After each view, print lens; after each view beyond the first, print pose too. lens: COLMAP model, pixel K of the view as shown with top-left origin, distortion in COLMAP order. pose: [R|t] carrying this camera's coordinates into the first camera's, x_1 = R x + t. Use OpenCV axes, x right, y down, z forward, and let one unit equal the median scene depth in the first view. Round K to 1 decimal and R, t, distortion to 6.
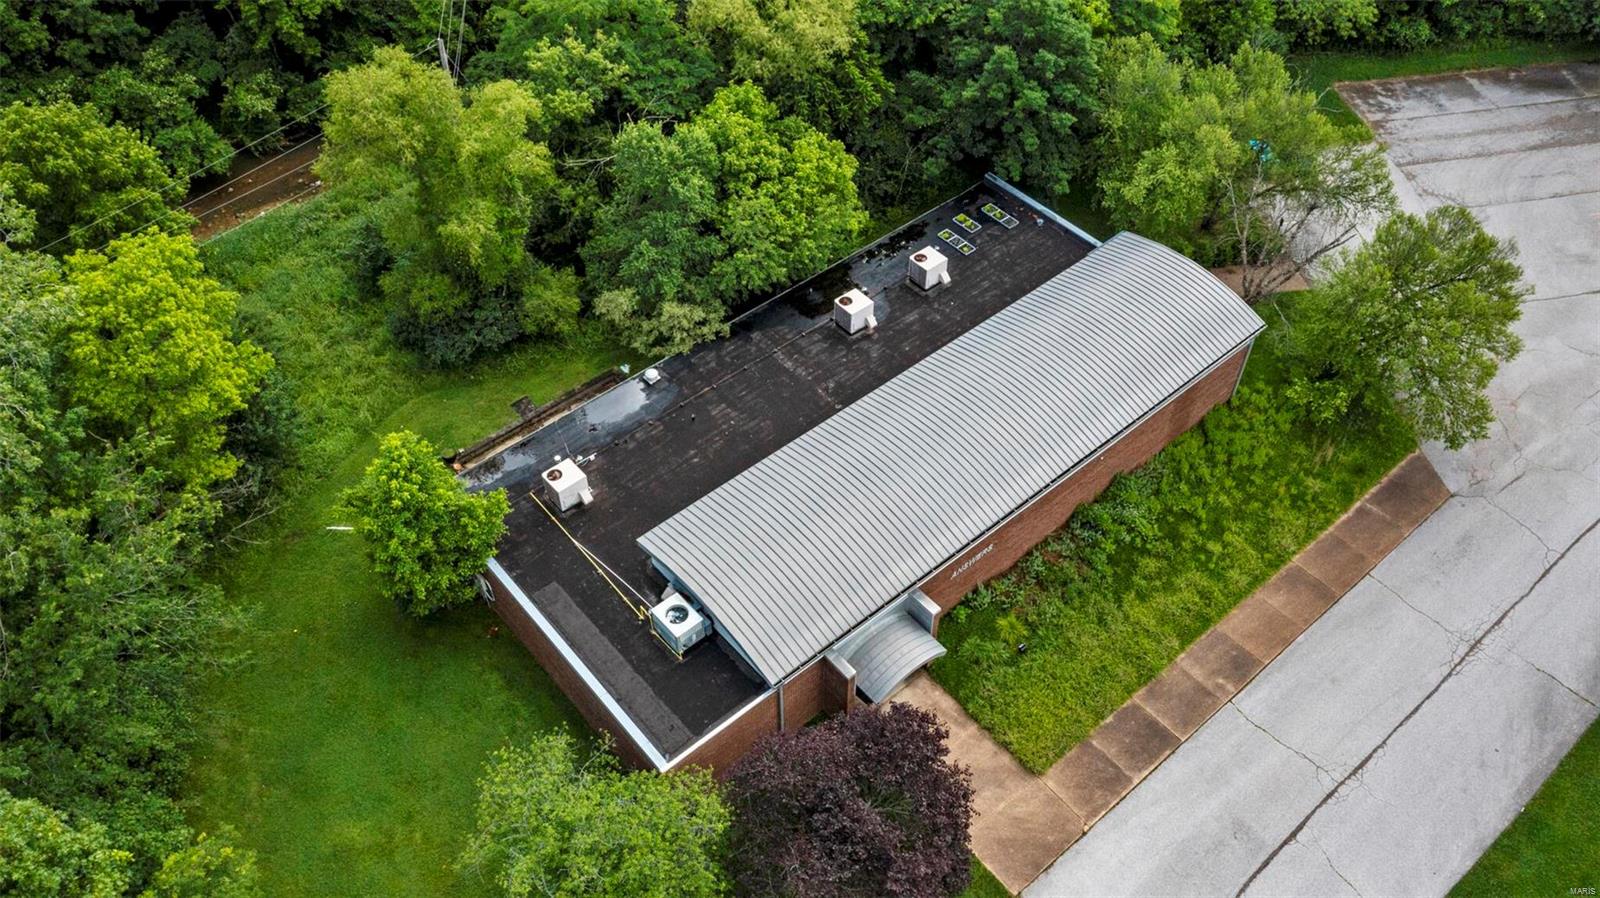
lens RADIAL K [[1260.9, 0, 800.0], [0, 1260.9, 449.0], [0, 0, 1]] dist [-0.022088, -0.001473]
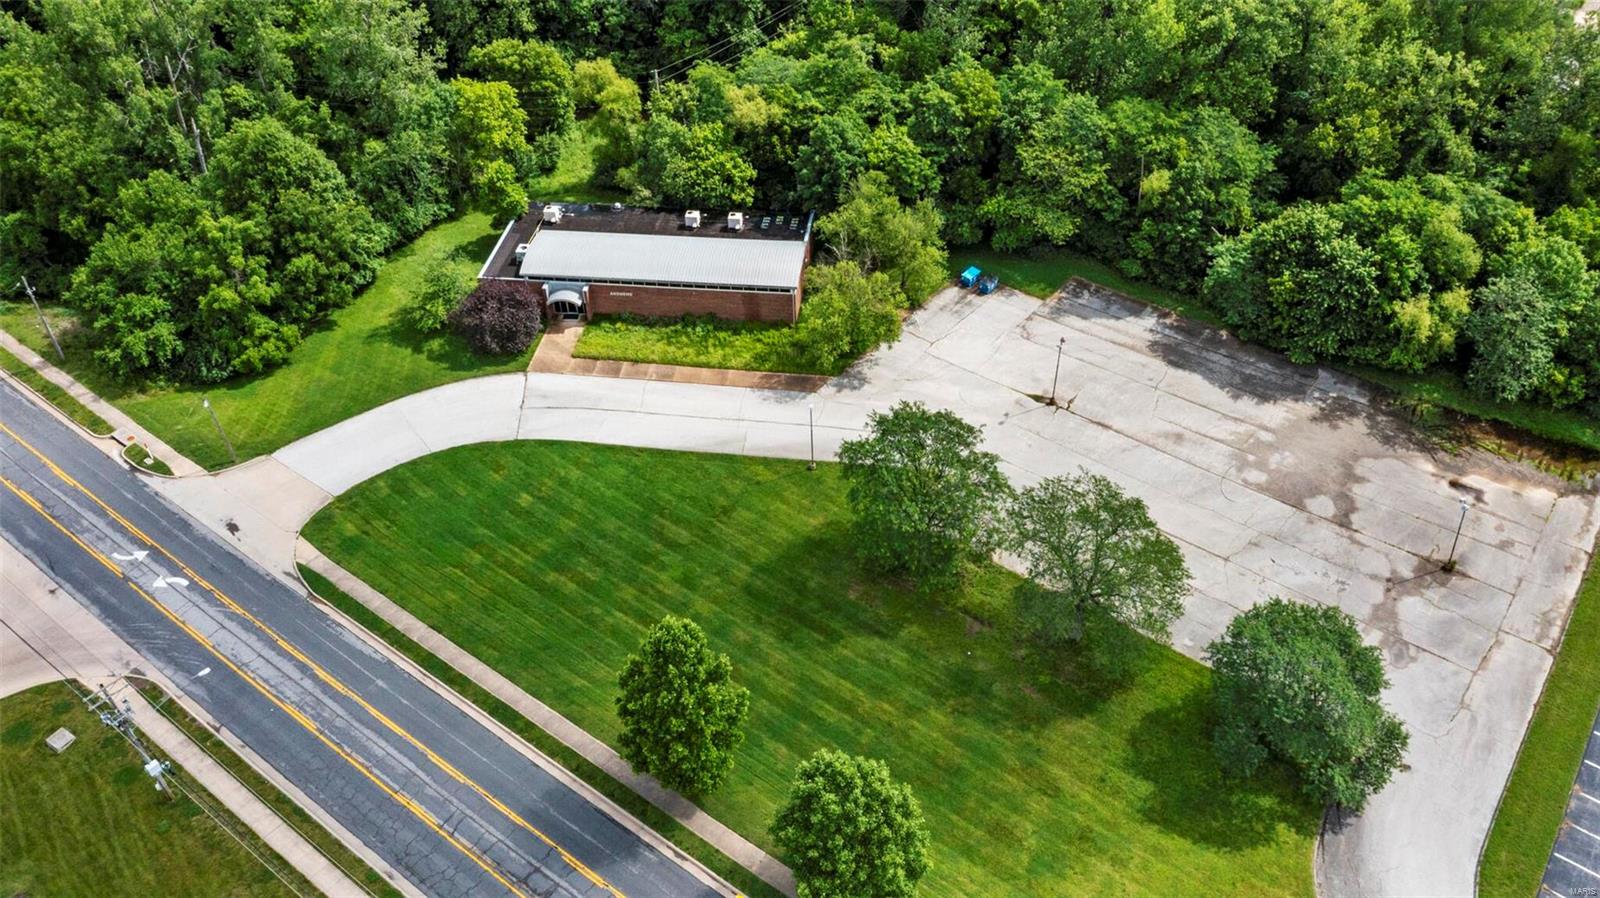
lens RADIAL K [[1260.9, 0, 800.0], [0, 1260.9, 449.0], [0, 0, 1]] dist [-0.022088, -0.001473]
pose [[0.673275, 0.470227, -0.570603, 1.905052], [-0.536057, 0.841951, 0.061328, 0.001502], [0.509258, 0.264585, 0.818933, -0.796280]]
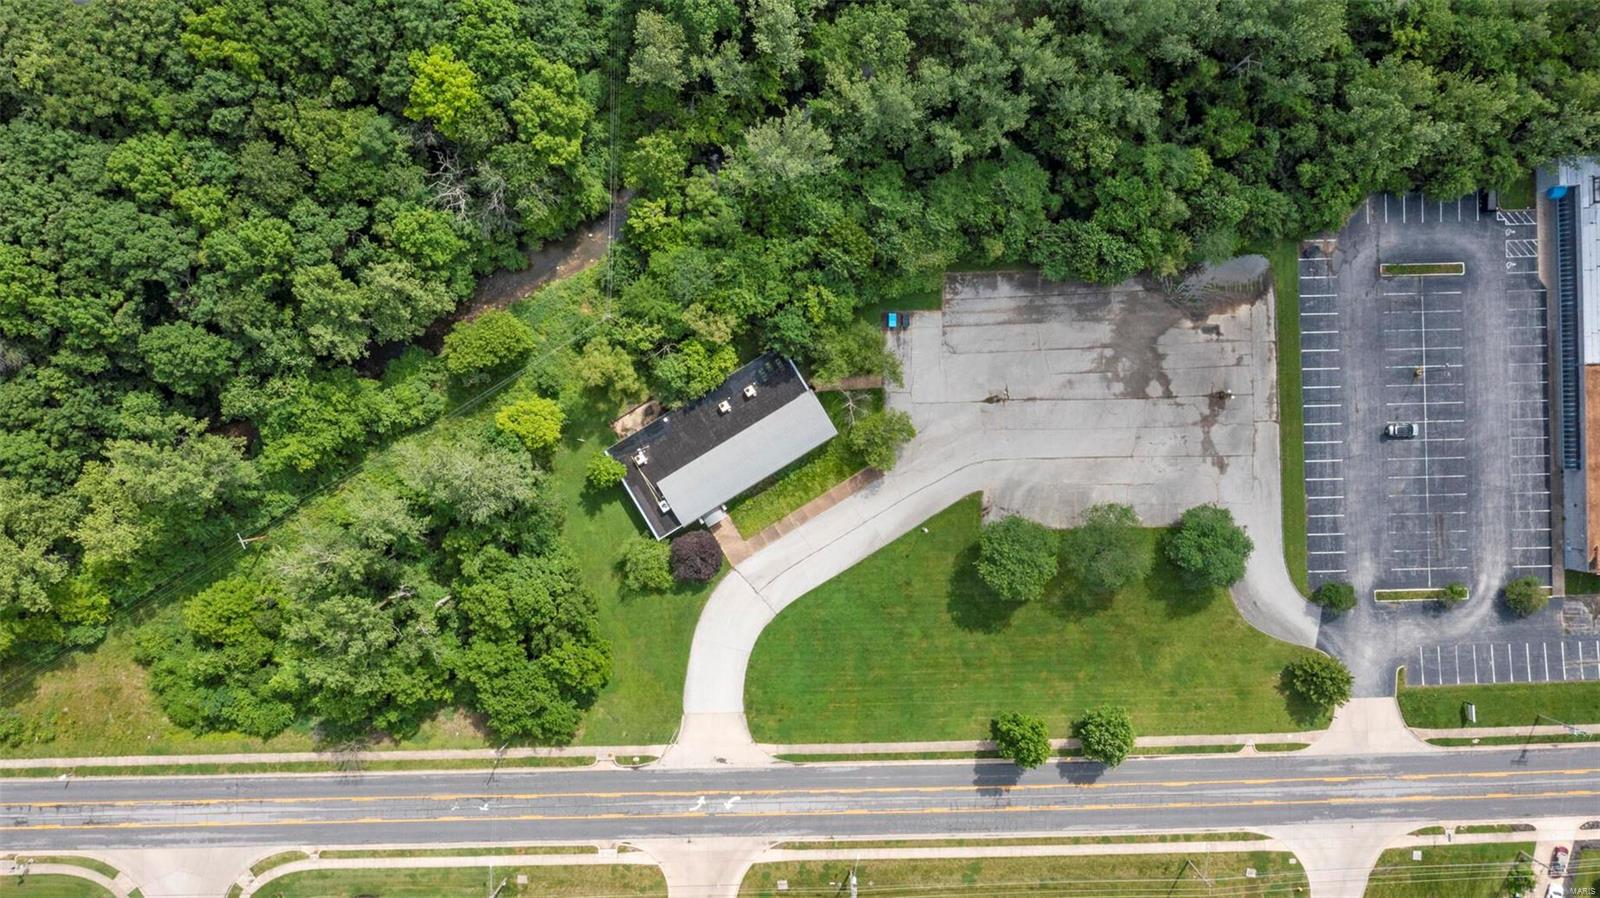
lens RADIAL K [[1247.9, 0, 800.0], [0, 1247.9, 449.0], [0, 0, 1]] dist [-0.020372, 0.001095]
pose [[0.987527, 0.157423, -0.002974, 0.303356], [-0.115172, 0.735103, 0.668101, -2.573336], [0.107361, -0.659425, 0.744065, -1.772335]]
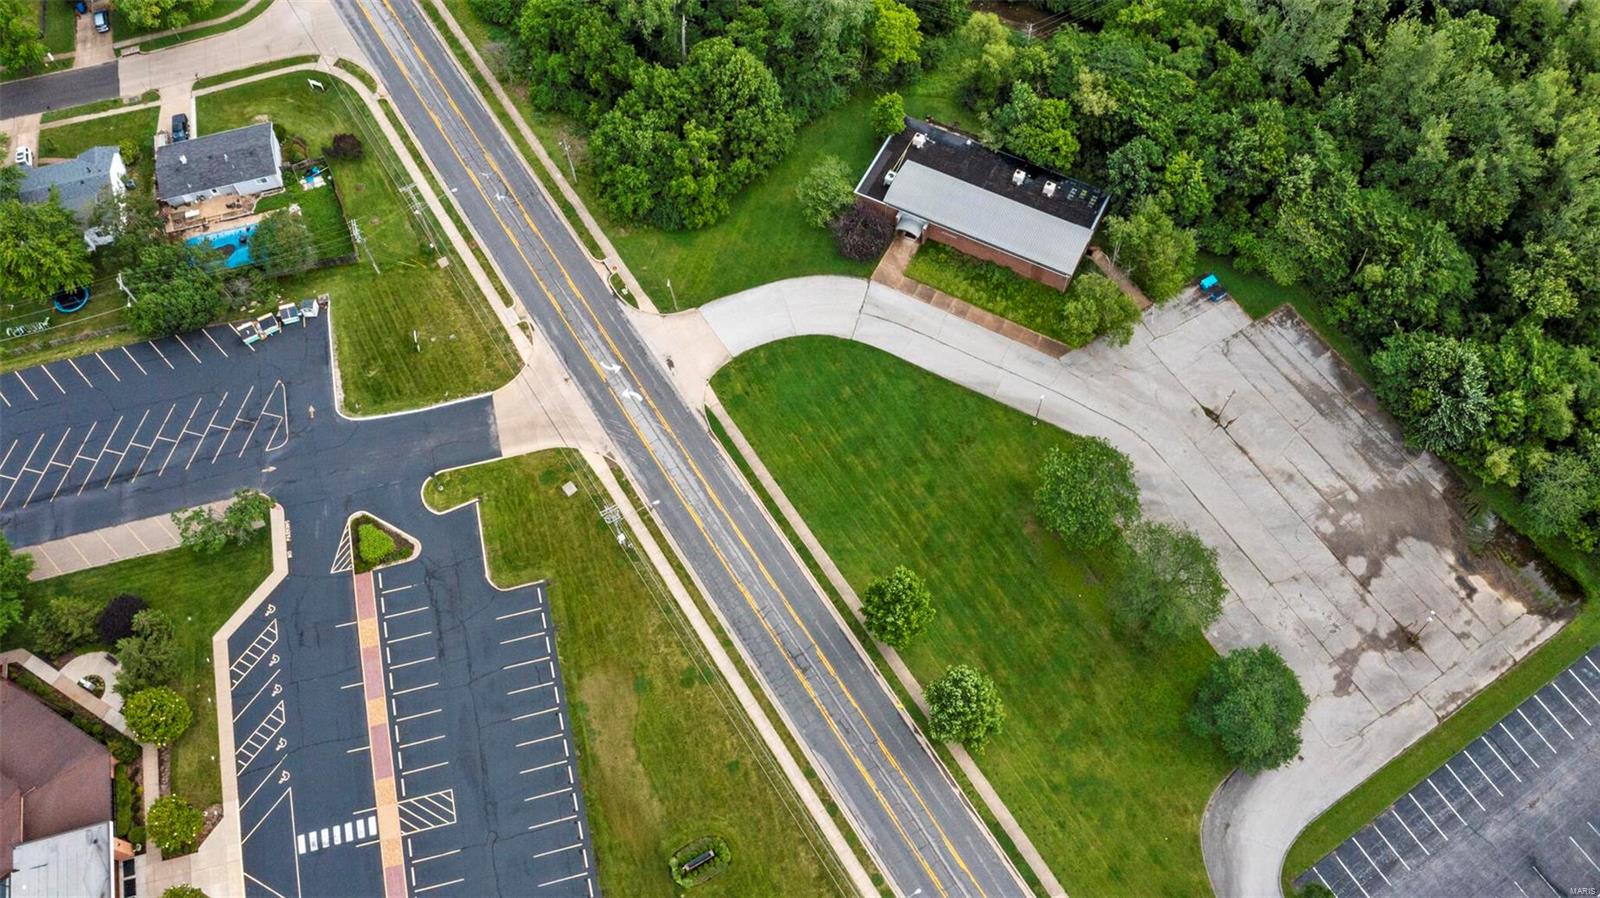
lens RADIAL K [[1230.3, 0, 799.5], [0, 1230.3, 460.7], [0, 0, 1]] dist [-0.022774, -0.000421]
pose [[0.377405, 0.825179, -0.420292, 1.873949], [-0.677224, 0.555487, 0.482495, -0.902641], [0.631611, 0.102536, 0.768475, -1.786002]]
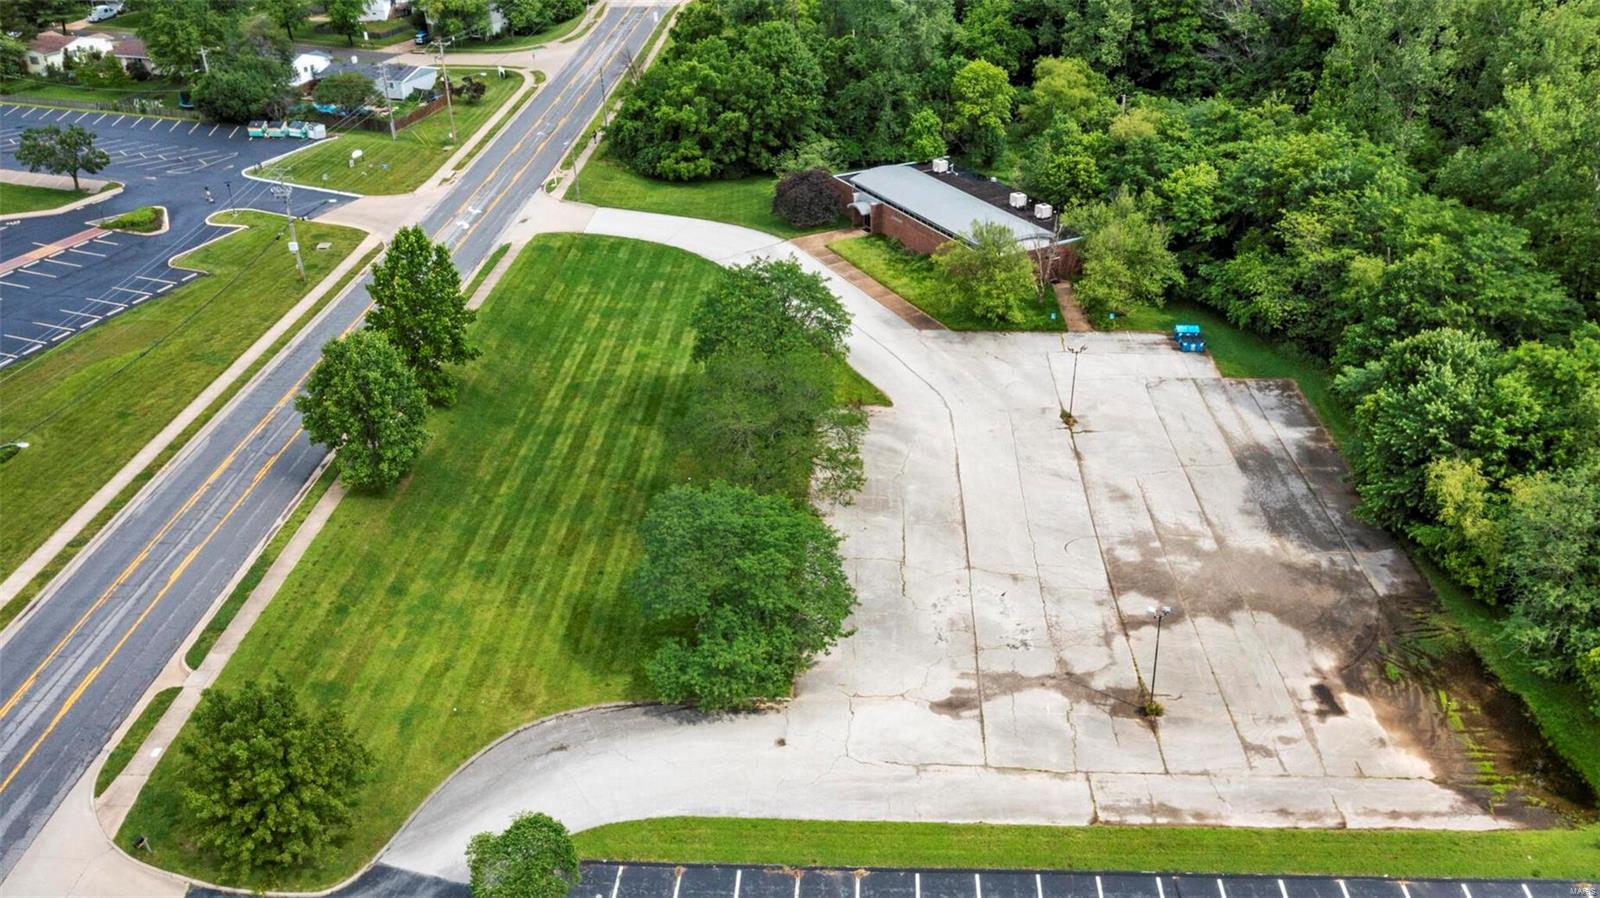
lens RADIAL K [[1281.8, 0, 800.0], [0, 1281.8, 449.0], [0, 0, 1]] dist [-0.017173, -0.001778]
pose [[-0.229826, 0.472524, -0.850824, 2.731313], [-0.711738, 0.514654, 0.478081, -0.821657], [0.663784, 0.715439, 0.218032, 0.571372]]
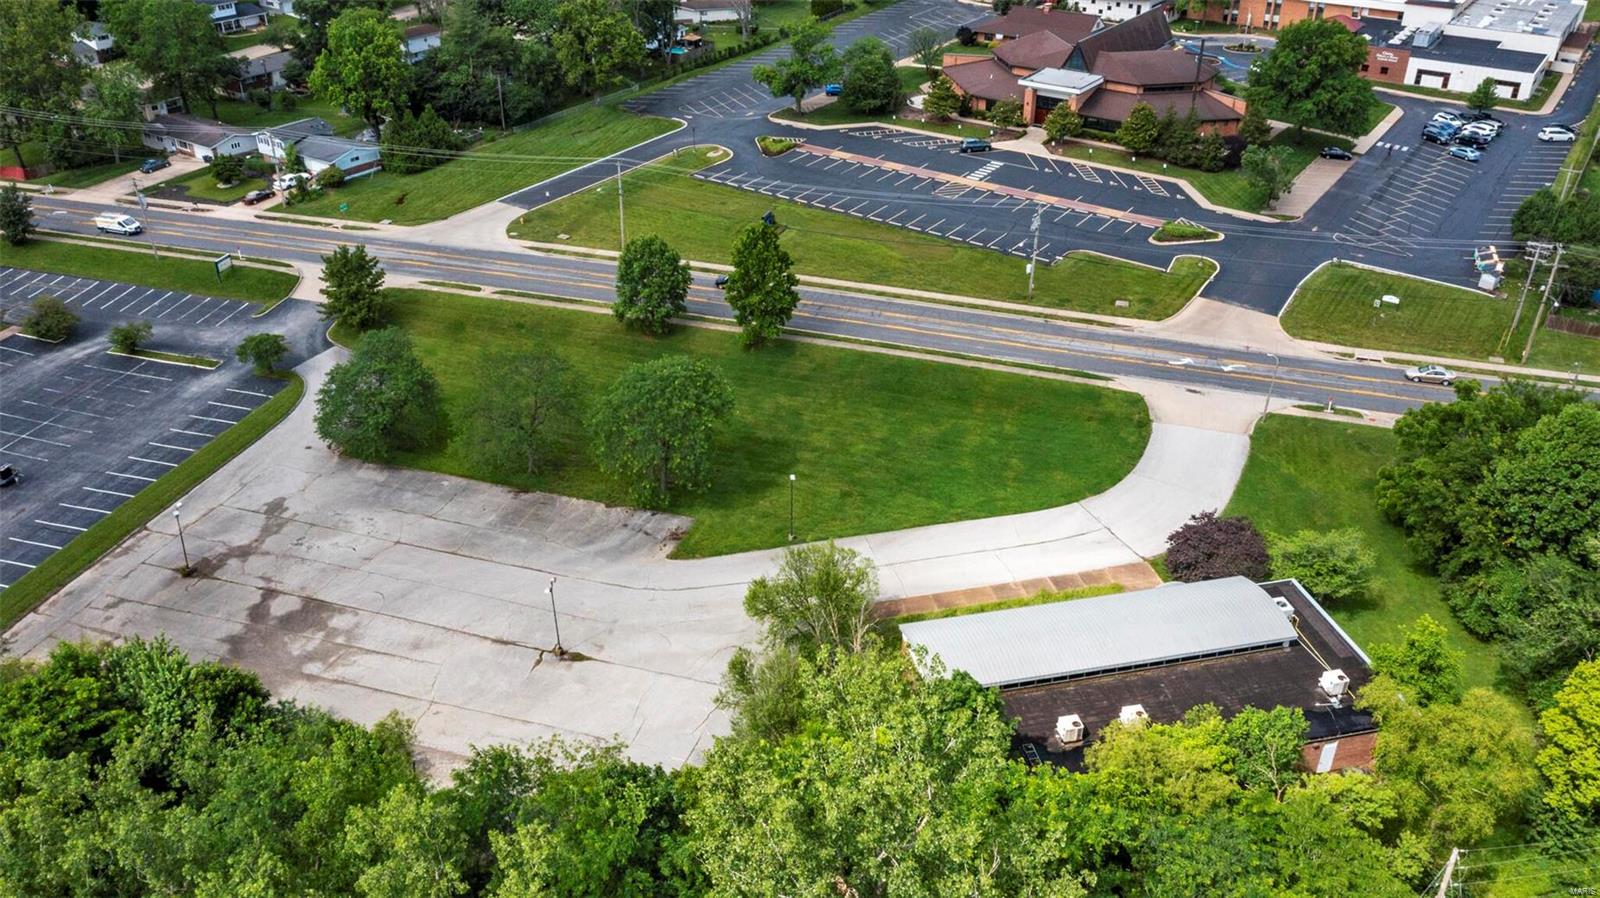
lens RADIAL K [[1247.9, 0, 800.0], [0, 1247.9, 449.0], [0, 0, 1]] dist [-0.020372, 0.001095]
pose [[-0.883480, -0.236009, 0.404677, -0.143990], [0.351137, 0.238208, 0.905516, -1.843939], [-0.310107, 0.942102, -0.127580, 1.106885]]
